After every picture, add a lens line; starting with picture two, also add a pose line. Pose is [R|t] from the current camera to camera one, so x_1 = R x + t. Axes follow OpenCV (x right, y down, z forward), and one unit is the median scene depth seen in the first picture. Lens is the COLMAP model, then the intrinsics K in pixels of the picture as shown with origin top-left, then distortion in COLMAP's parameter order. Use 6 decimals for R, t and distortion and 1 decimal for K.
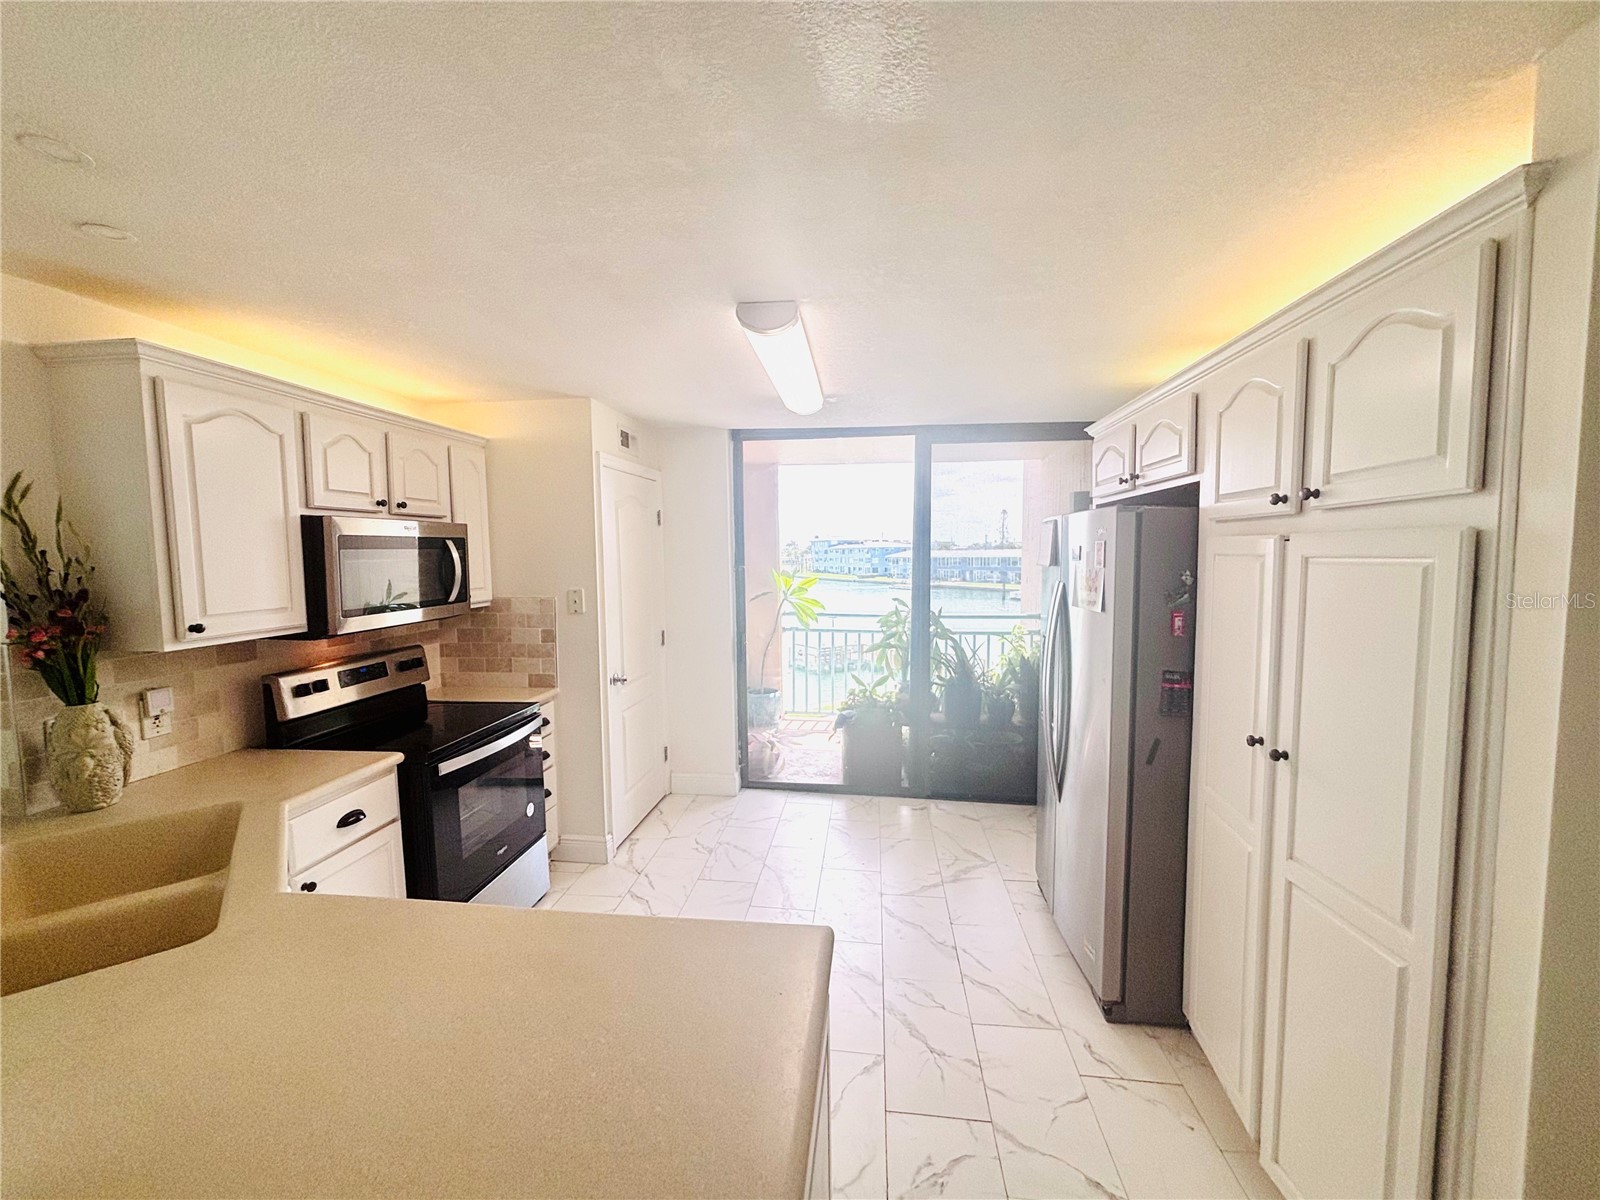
lens RADIAL K [[653.4, 0, 790.1], [0, 653.4, 595.5], [0, 0, 1]] dist [0.000192, 0.000106]
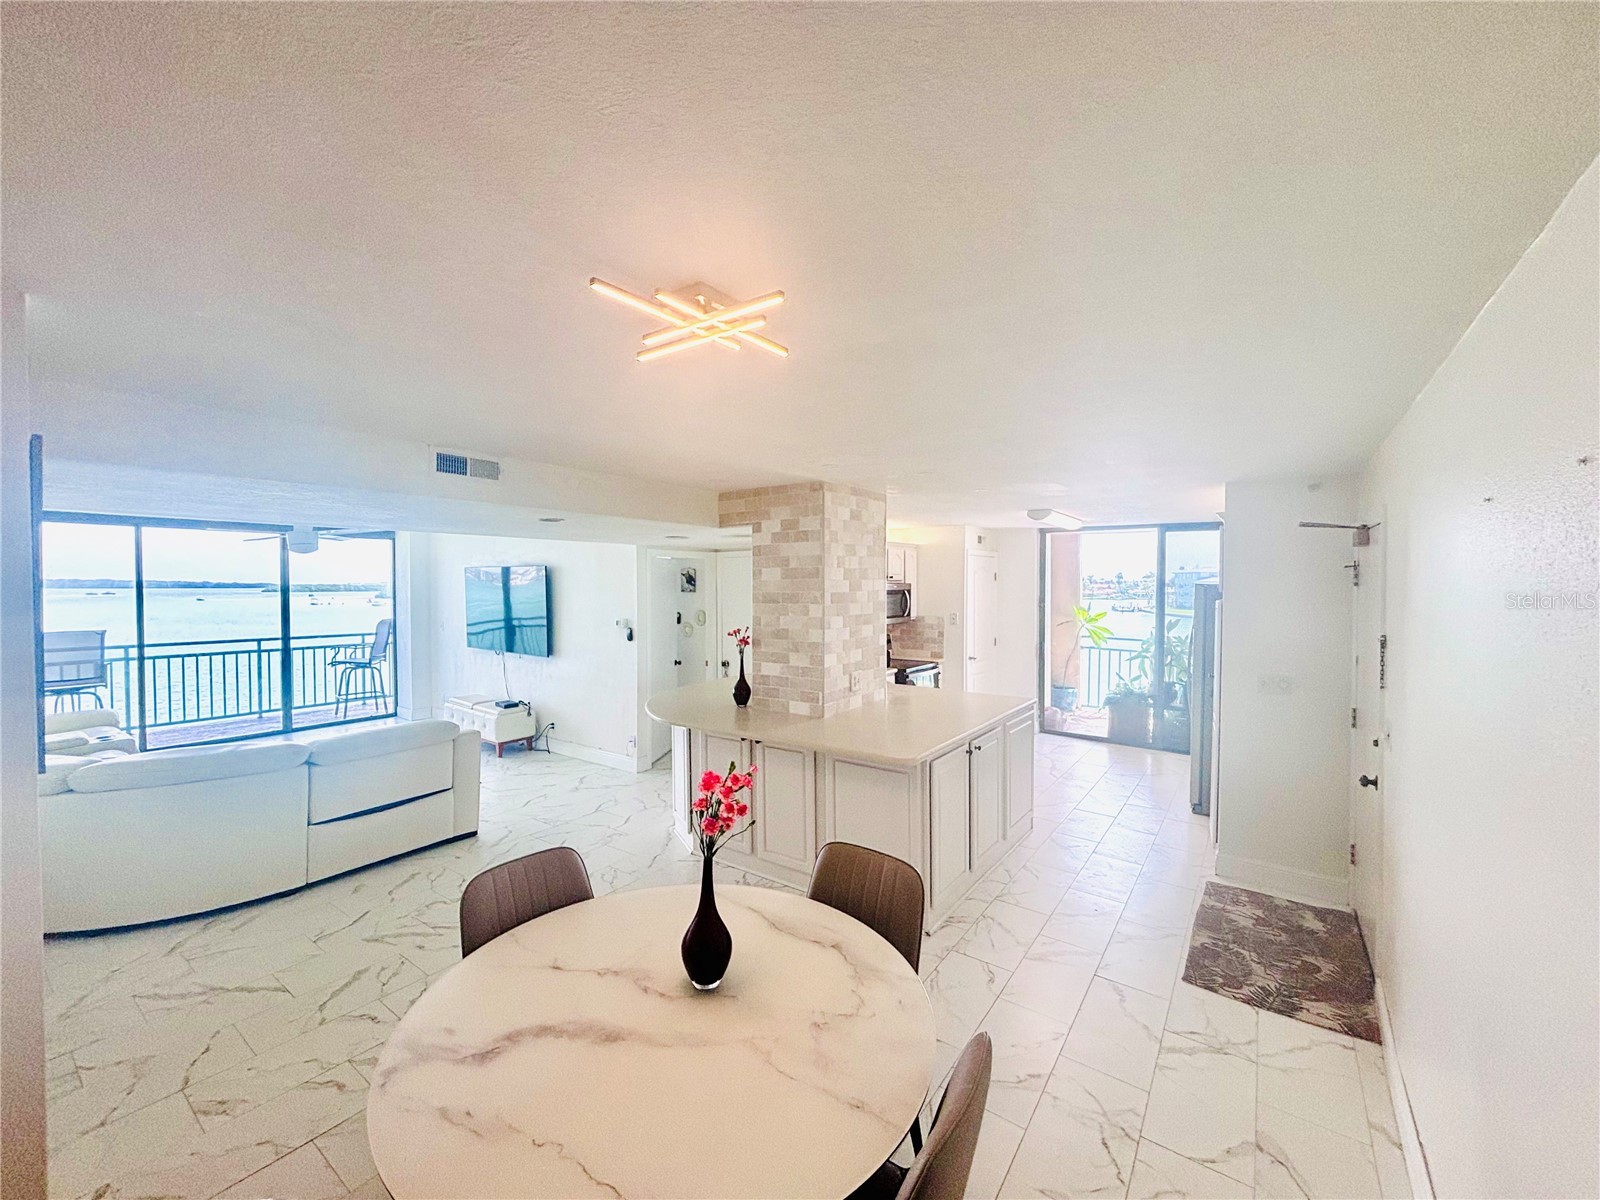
lens RADIAL K [[653.4, 0, 790.1], [0, 653.4, 595.5], [0, 0, 1]] dist [0.000192, 0.000106]
pose [[0.875823, 0.022090, -0.482126, 0.183071], [-0.044375, 0.998406, -0.034866, 0.025158], [0.480588, 0.051930, 0.875408, -0.900419]]
